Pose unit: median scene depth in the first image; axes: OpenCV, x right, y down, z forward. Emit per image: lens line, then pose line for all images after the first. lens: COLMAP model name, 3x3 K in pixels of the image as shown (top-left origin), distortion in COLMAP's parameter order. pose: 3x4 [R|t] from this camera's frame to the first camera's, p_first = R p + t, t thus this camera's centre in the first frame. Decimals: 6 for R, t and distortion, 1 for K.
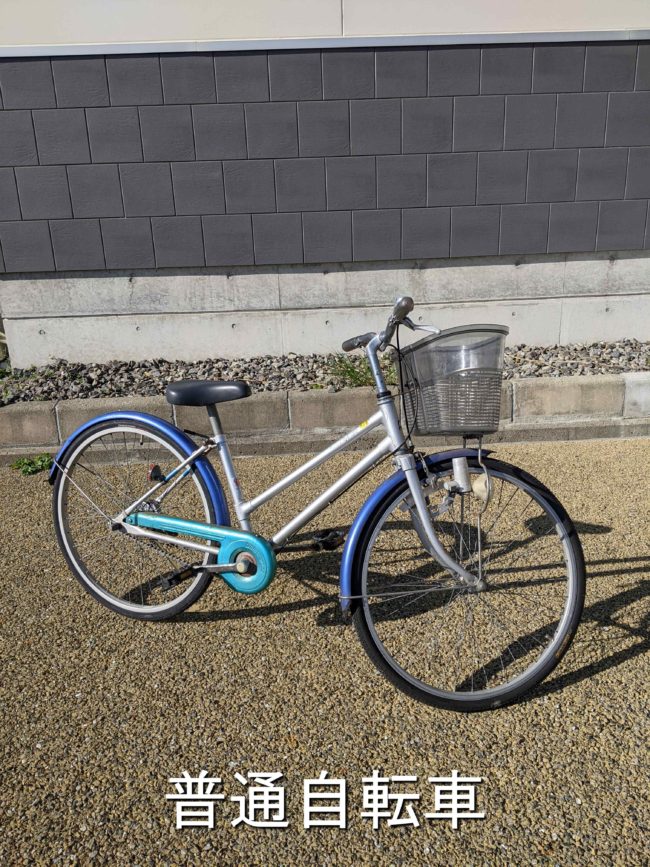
lens RADIAL K [[702.0, 0, 325.0], [0, 702.0, 433.5], [0, 0, 1]] dist [0.069522, -0.106950]
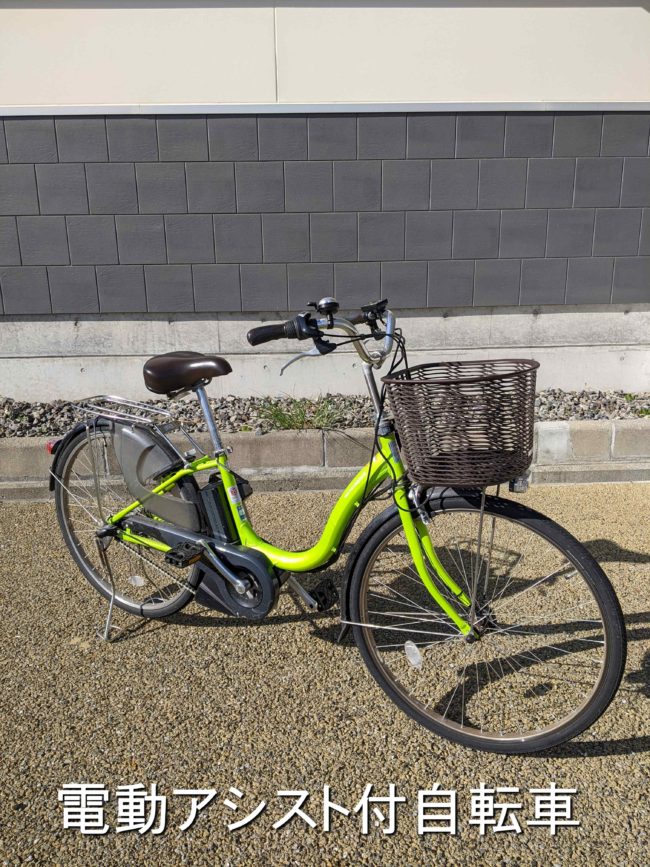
lens RADIAL K [[700.7, 0, 316.8], [0, 700.7, 437.4], [0, 0, 1]] dist [0.078257, -0.144630]
pose [[0.999827, 0.018586, -0.000619, 0.089972], [-0.018595, 0.998776, -0.045836, -0.008158], [-0.000234, 0.045840, 0.998949, -0.040337]]
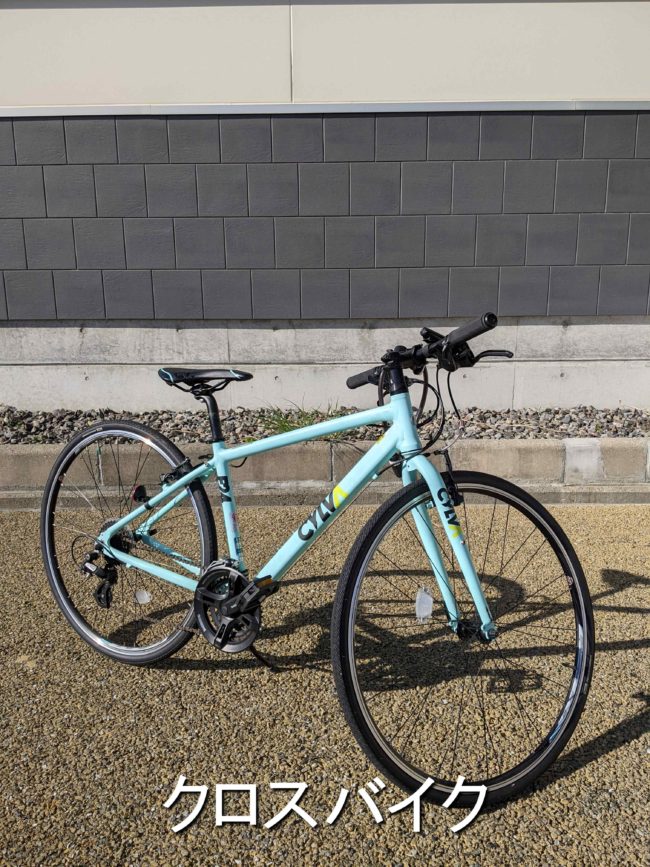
lens RADIAL K [[702.0, 0, 325.0], [0, 702.0, 433.5], [0, 0, 1]] dist [0.069522, -0.106950]
pose [[0.998267, 0.035408, -0.046996, 0.131498], [-0.039714, 0.994770, -0.094106, 0.011290], [0.043418, 0.095810, 0.994452, 0.024923]]
